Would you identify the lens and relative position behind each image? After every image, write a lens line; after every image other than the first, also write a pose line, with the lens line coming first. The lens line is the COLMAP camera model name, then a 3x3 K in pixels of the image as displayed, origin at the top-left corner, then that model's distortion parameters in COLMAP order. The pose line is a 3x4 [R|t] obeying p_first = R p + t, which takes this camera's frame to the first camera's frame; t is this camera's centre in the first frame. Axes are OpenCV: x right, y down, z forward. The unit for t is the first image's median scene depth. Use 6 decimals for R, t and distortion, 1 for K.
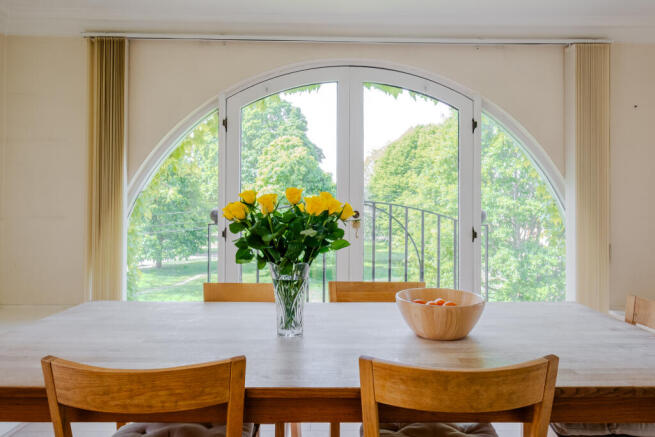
lens RADIAL K [[410.1, 0, 328.2], [0, 410.1, 214.6], [0, 0, 1]] dist [-0.011312, -0.002218]
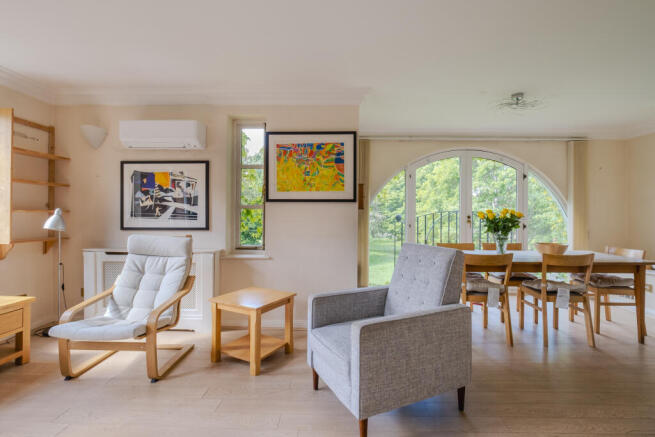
lens RADIAL K [[308.1, 0, 324.5], [0, 308.1, 218.7], [0, 0, 1]] dist [-0.012501, 0.001001]
pose [[0.999152, -0.002032, -0.041129, -0.667435], [0.002076, 0.999997, 0.001032, 0.003426], [0.041126, -0.001117, 0.999153, -0.711756]]
